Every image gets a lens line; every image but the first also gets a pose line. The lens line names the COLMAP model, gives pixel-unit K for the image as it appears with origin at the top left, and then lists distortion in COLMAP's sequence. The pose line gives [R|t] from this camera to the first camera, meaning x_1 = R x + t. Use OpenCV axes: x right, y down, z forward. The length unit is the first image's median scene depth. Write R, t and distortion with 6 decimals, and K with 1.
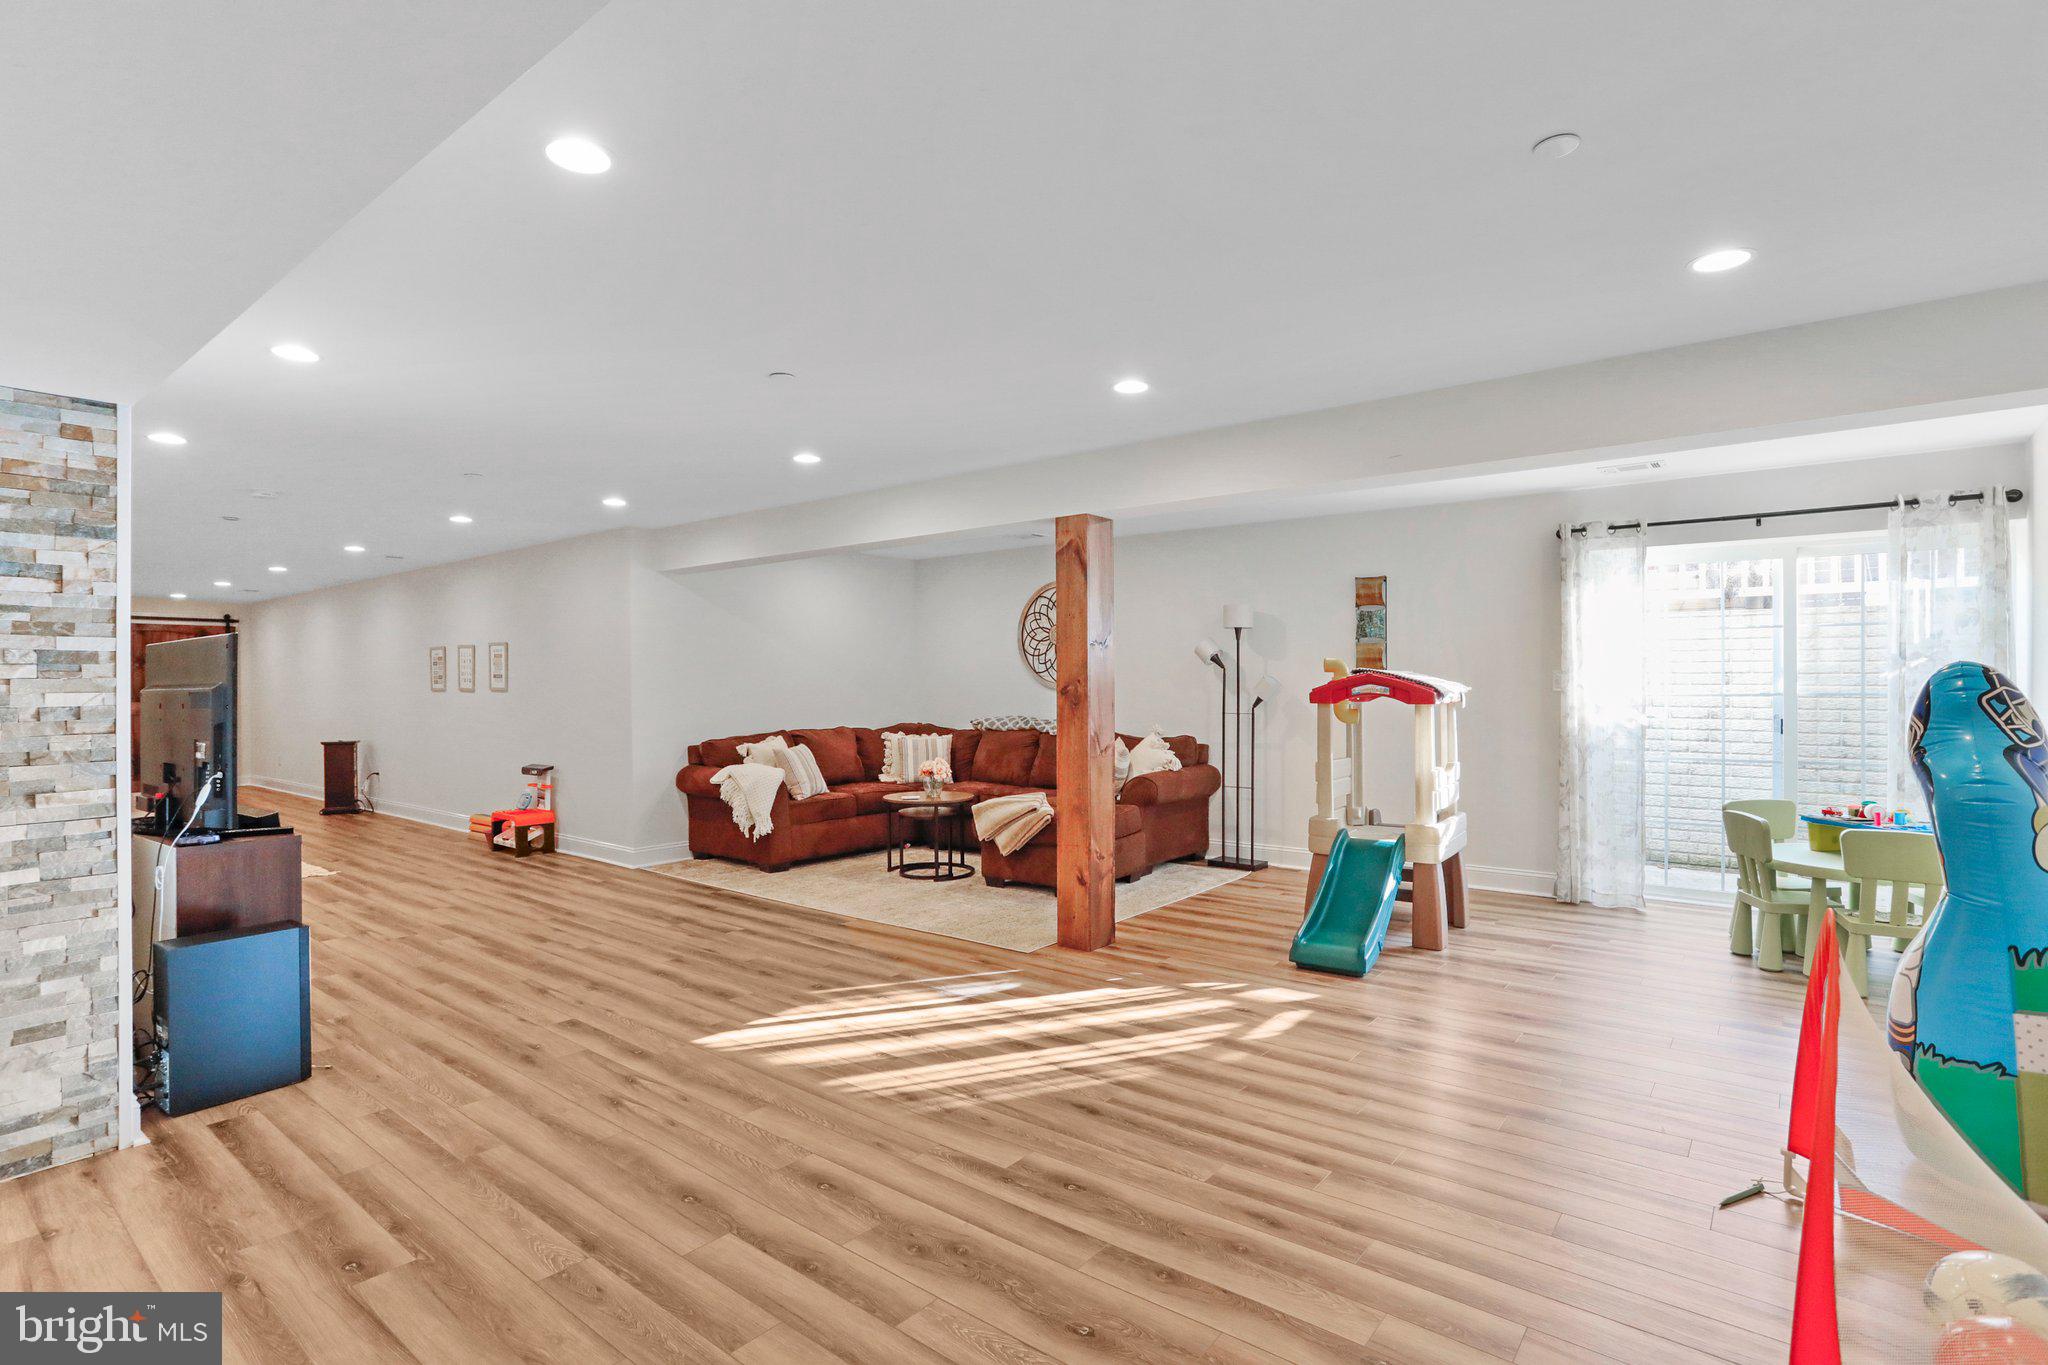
lens RADIAL K [[1015.7, 0, 1024.0], [0, 1015.7, 682.5], [0, 0, 1]] dist [-0.038089, 0.026686]
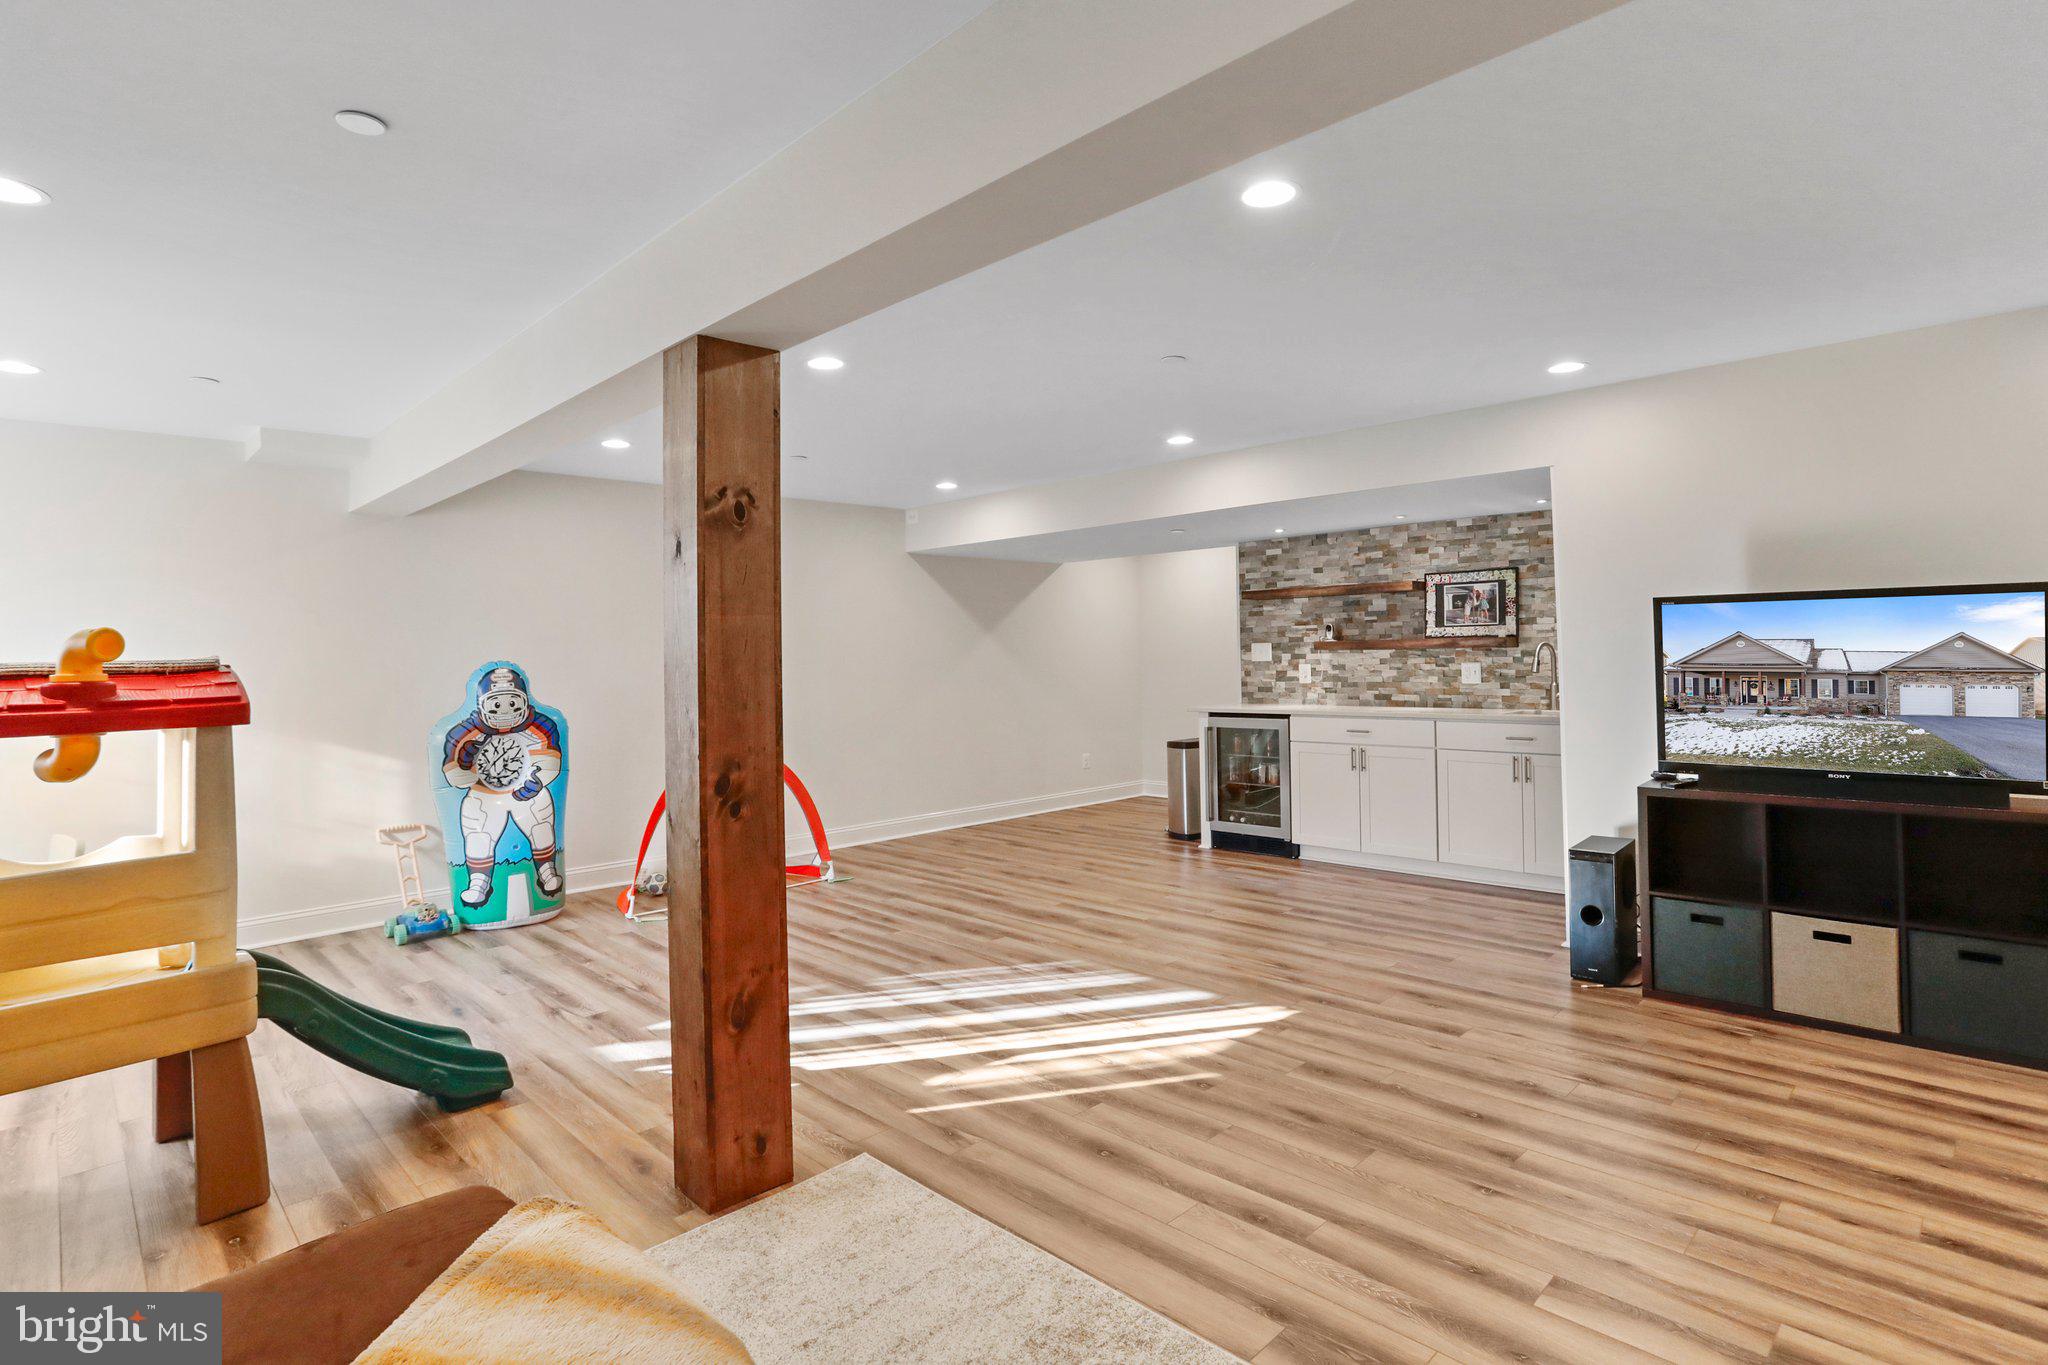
lens RADIAL K [[1015.7, 0, 1024.0], [0, 1015.7, 682.5], [0, 0, 1]] dist [-0.038089, 0.026686]
pose [[-0.991435, 0.031780, 0.126677, -0.195253], [0.034093, 0.999288, 0.016135, 0.003239], [-0.126074, 0.020316, -0.991813, 1.884663]]
